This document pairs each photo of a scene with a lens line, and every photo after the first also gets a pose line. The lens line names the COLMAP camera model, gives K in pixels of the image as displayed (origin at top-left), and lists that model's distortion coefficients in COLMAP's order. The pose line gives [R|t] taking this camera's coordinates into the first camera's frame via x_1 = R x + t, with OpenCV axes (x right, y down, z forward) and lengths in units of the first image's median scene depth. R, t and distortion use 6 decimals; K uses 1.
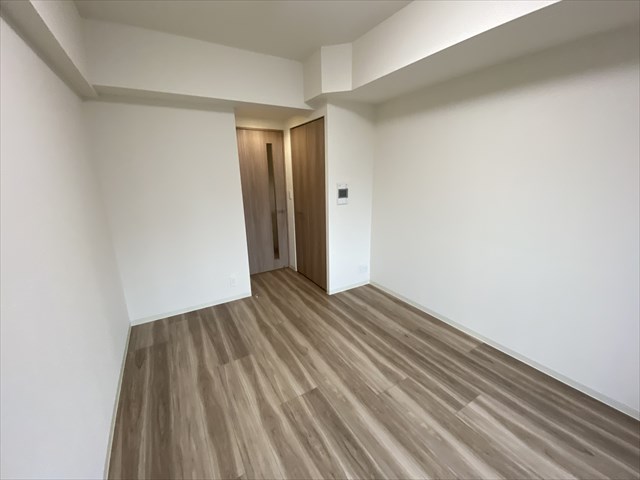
lens RADIAL K [[260.5, 0, 321.7], [0, 260.5, 238.4], [0, 0, 1]] dist [0.025813, -0.021829]
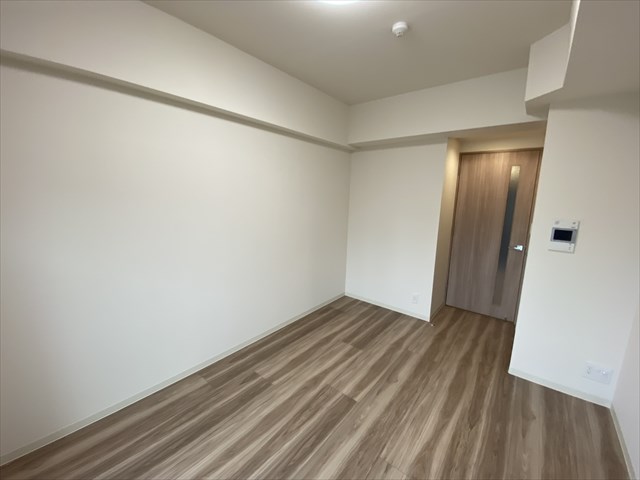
lens RADIAL K [[269.1, 0, 319.9], [0, 269.1, 232.8], [0, 0, 1]] dist [0.030110, -0.024127]
pose [[0.343134, 0.164628, -0.924747, 0.660120], [-0.268192, 0.960707, 0.071516, -0.085136], [0.900185, 0.223470, 0.373803, 0.265222]]
